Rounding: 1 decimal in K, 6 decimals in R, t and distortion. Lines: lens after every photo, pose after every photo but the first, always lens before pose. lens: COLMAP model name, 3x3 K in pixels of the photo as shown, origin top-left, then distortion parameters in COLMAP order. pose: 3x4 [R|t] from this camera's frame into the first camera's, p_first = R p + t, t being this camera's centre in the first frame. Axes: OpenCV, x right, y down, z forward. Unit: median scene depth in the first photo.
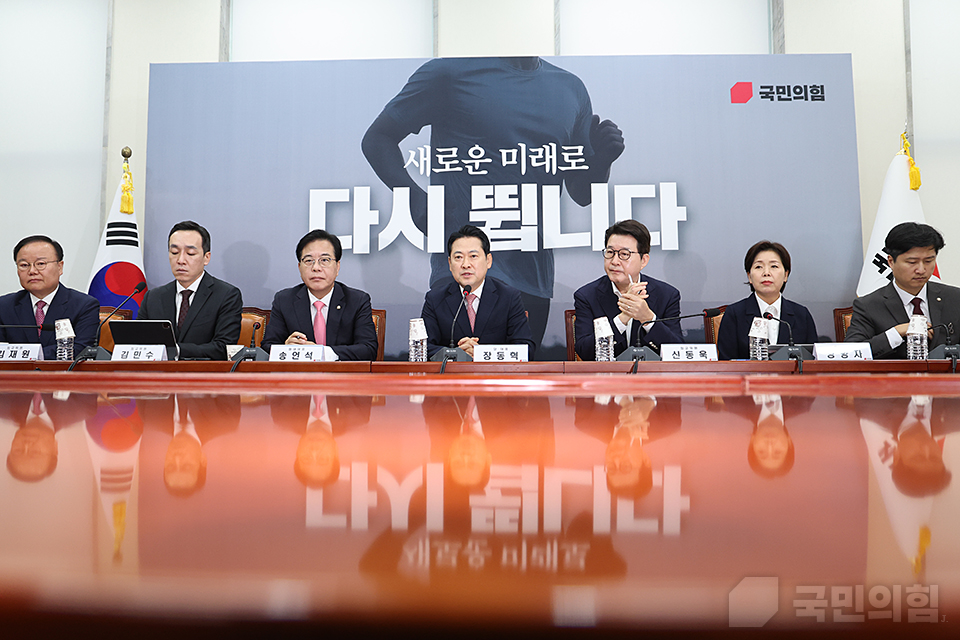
lens RADIAL K [[740.6, 0, 483.9], [0, 740.6, 322.3], [0, 0, 1]] dist [-0.072102, 0.058248]
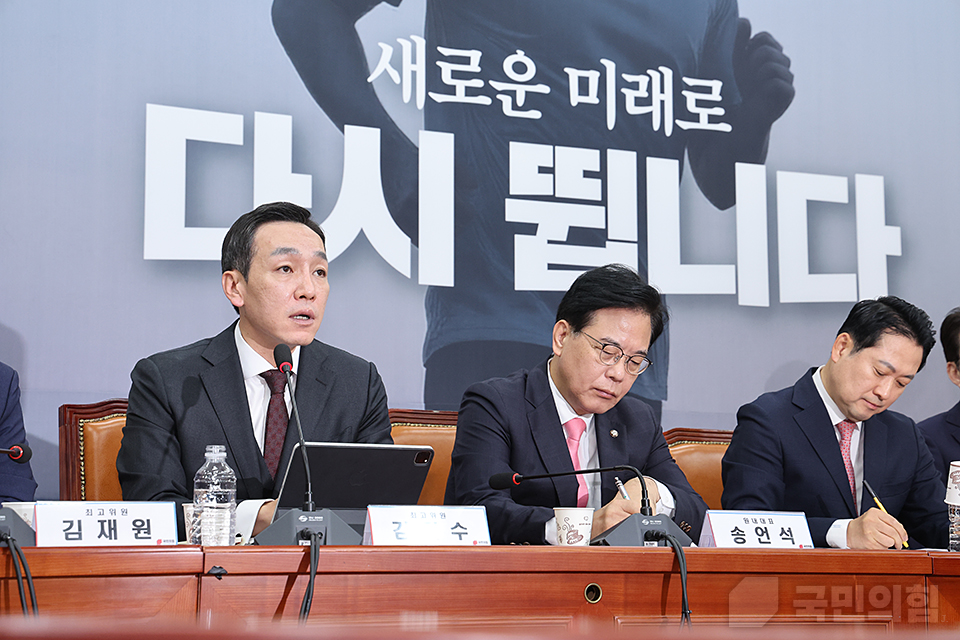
lens RADIAL K [[1766.2, 0, 486.5], [0, 1766.2, 327.6], [0, 0, 1]] dist [0.276224, 0.000000]
pose [[0.887460, 0.058507, 0.457156, -0.513926], [-0.032709, 0.997404, -0.064150, -0.003308], [-0.459722, 0.041978, 0.887070, 0.060221]]
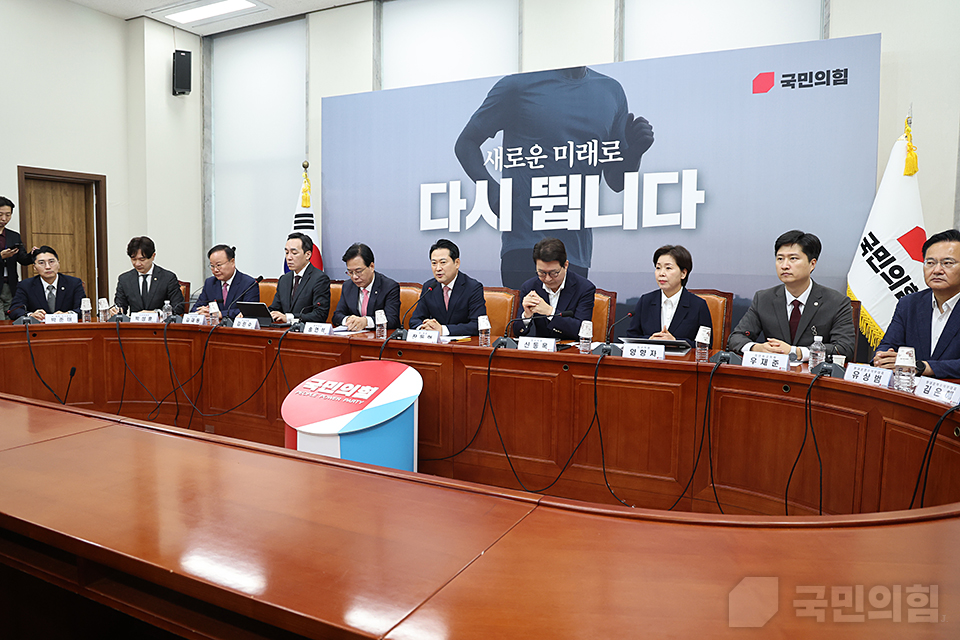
lens RADIAL K [[685.4, 0, 471.3], [0, 685.4, 316.7], [0, 0, 1]] dist [-0.082559, 0.045984]
pose [[0.909652, 0.044423, -0.412990, 0.385120], [0.009107, 0.991892, 0.126753, -0.097881], [0.415272, -0.119063, 0.901872, -0.131074]]
